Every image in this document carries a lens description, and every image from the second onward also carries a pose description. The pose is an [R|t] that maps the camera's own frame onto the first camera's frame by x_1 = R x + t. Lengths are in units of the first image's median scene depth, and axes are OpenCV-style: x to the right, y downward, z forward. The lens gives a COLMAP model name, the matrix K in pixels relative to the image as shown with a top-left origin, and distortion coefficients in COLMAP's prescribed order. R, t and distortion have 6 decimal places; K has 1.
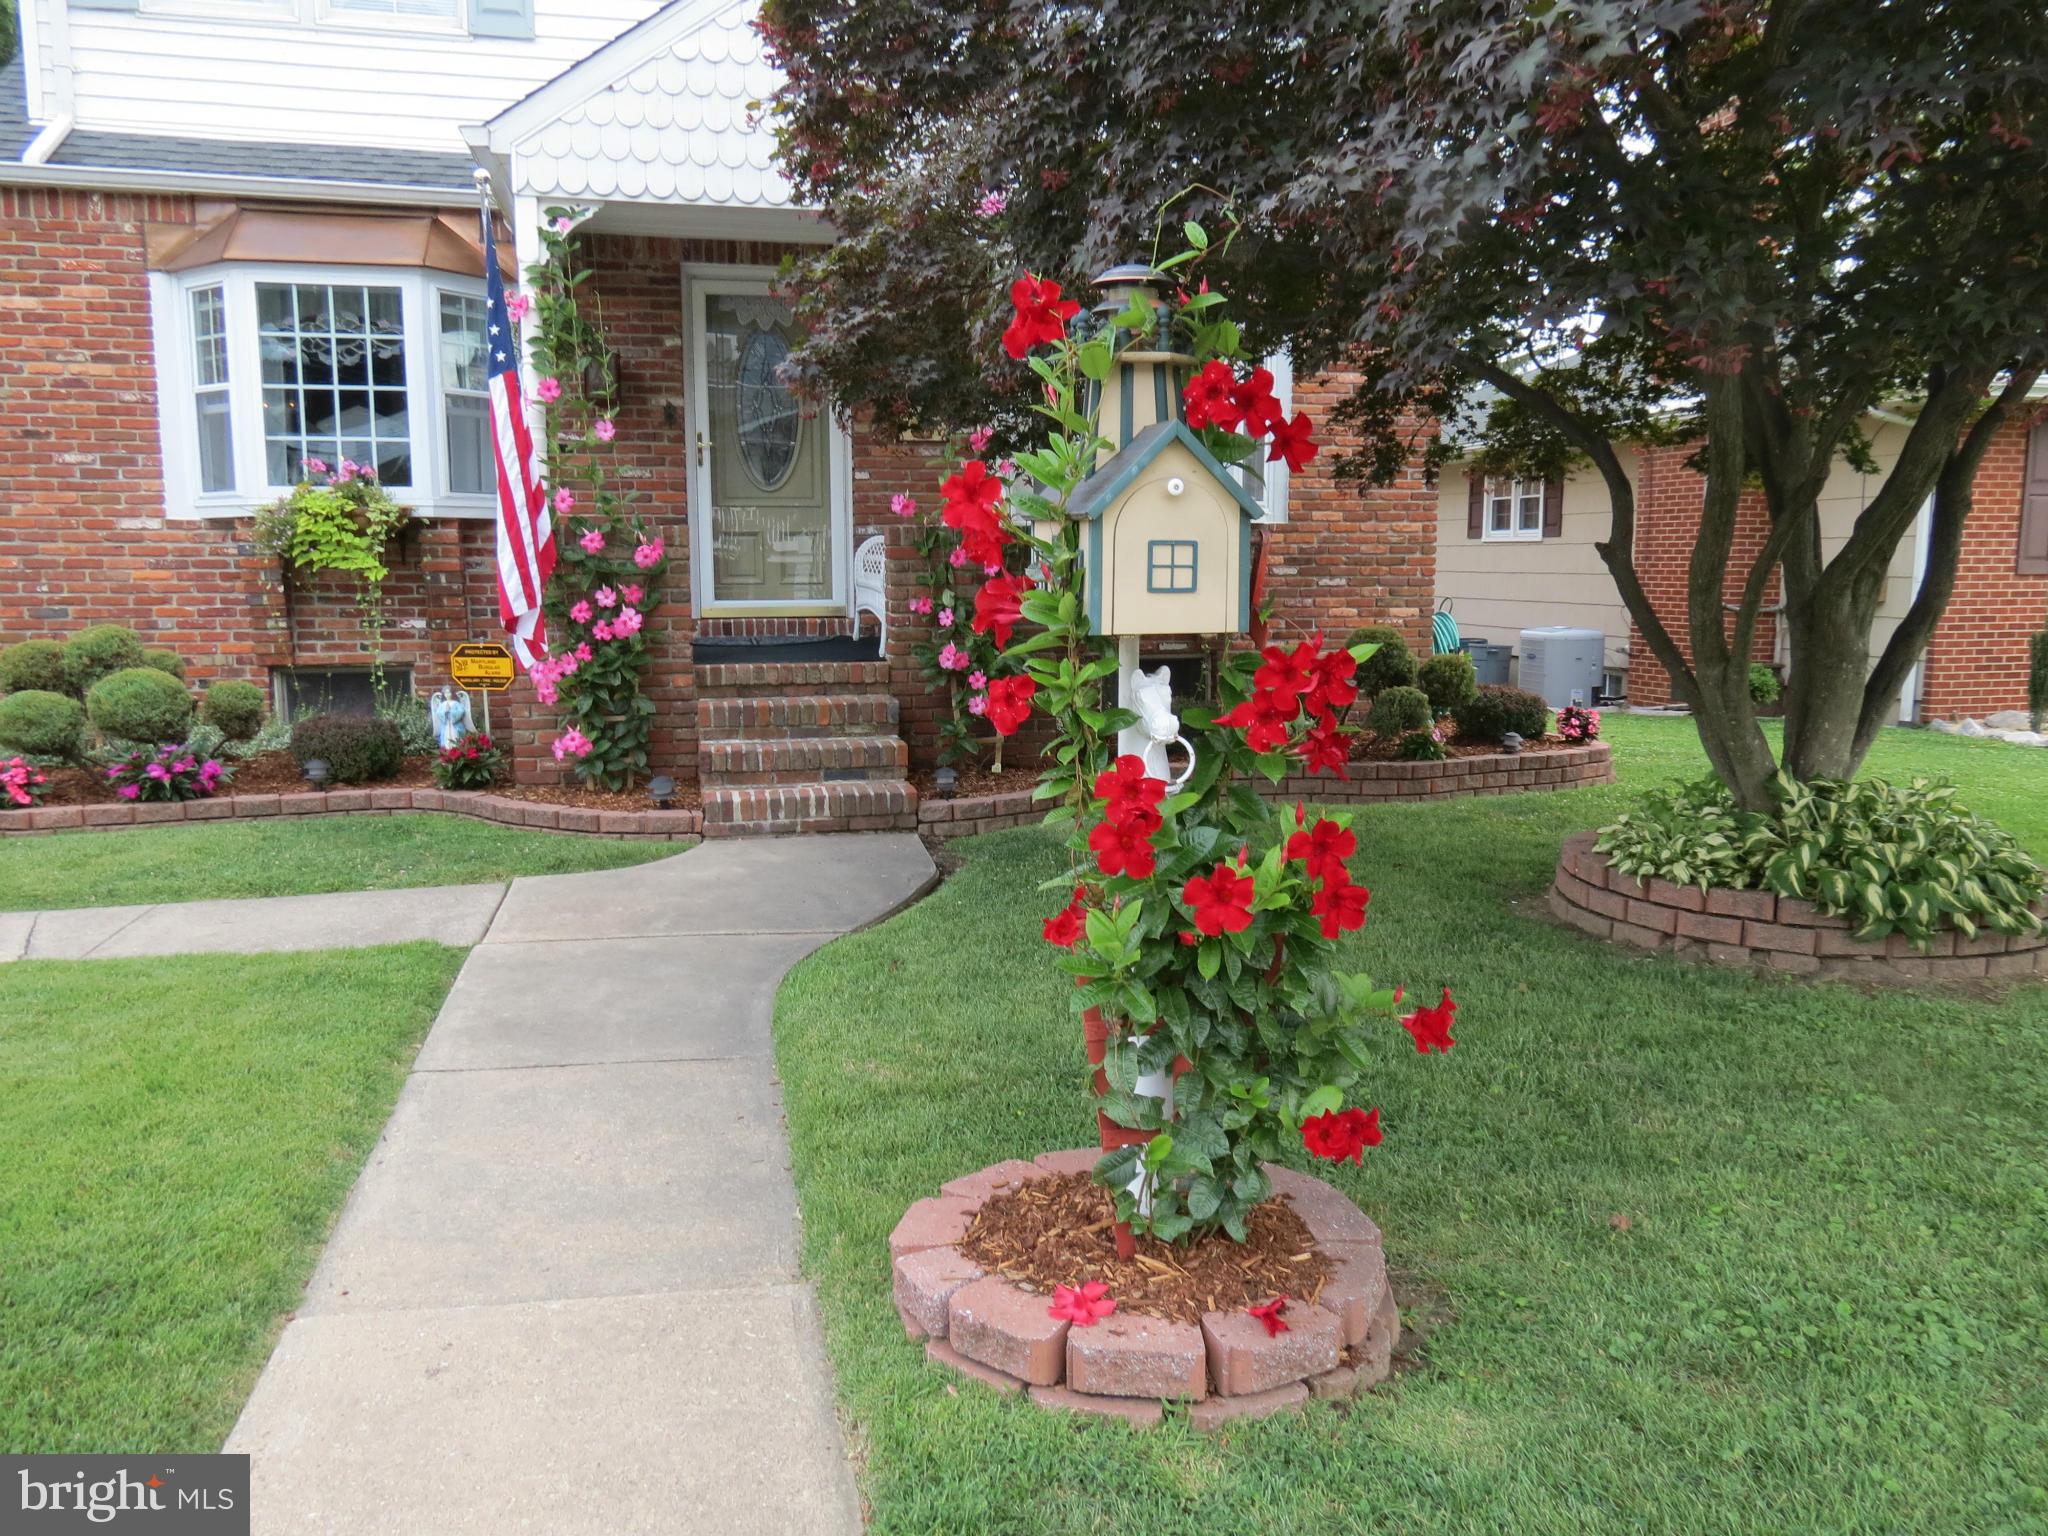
lens RADIAL K [[1447.7, 0, 1024.0], [0, 1447.7, 778.5], [0, 0, 1]] dist [-0.038135, 0.020934]
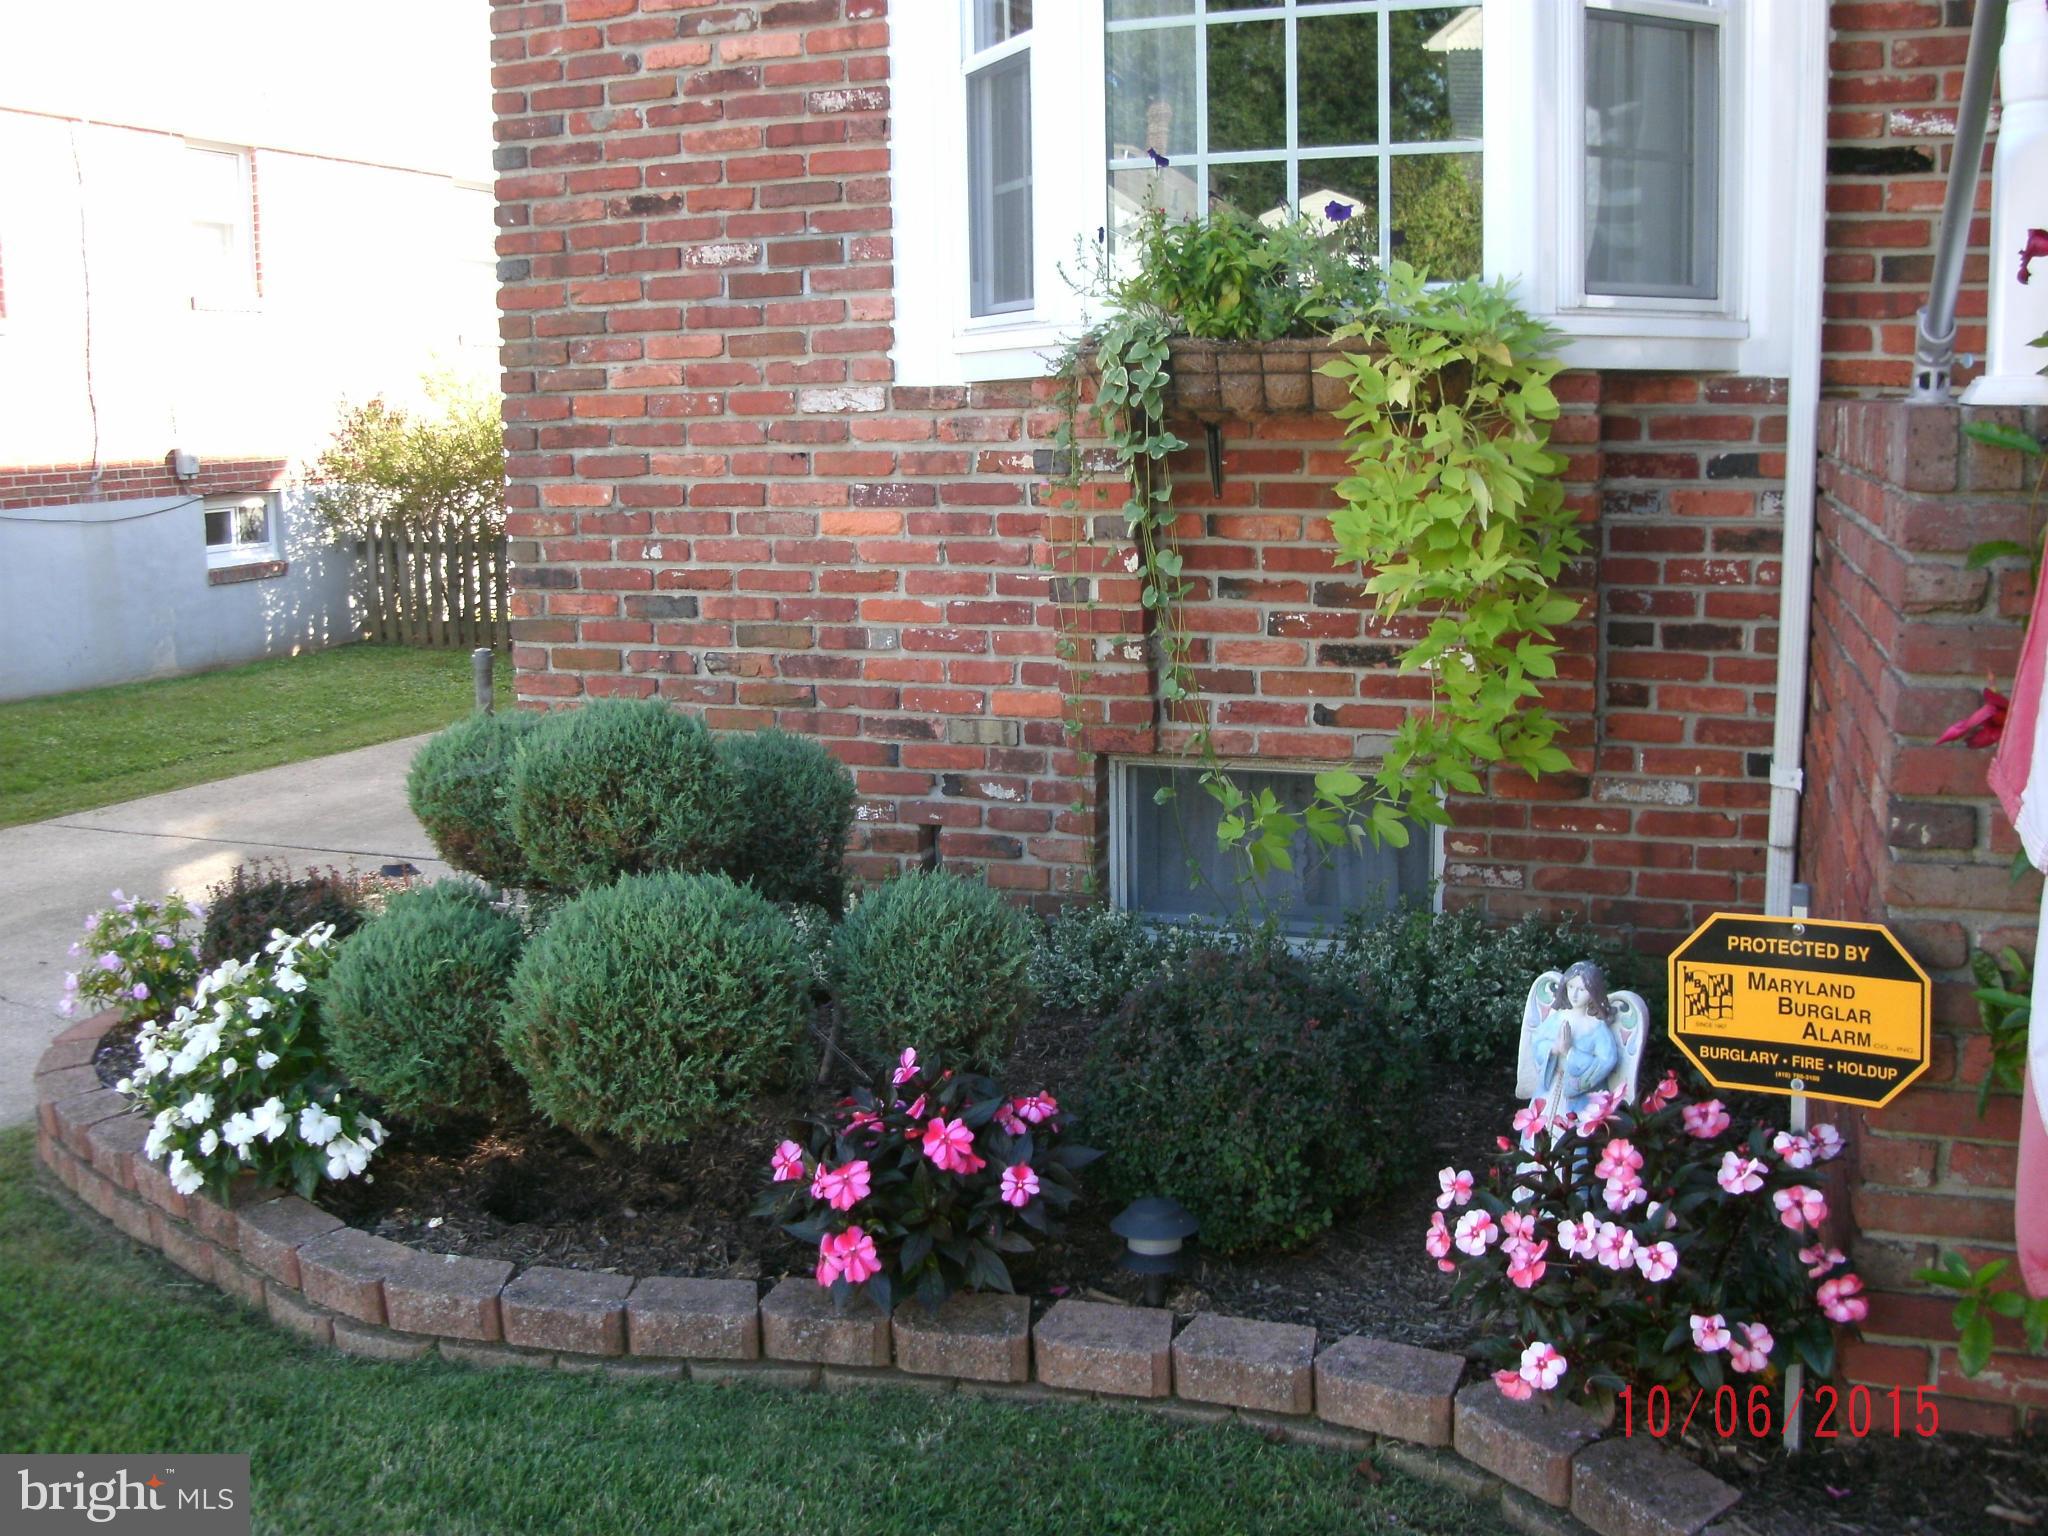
lens RADIAL K [[1928.0, 0, 1024.3], [0, 1928.0, 740.9], [0, 0, 1]] dist [-0.220501, 0.175675]
pose [[0.832884, 0.074407, -0.548423, -0.269559], [-0.063980, 0.997222, 0.038133, -0.106456], [0.549737, 0.003328, 0.835331, 0.582260]]
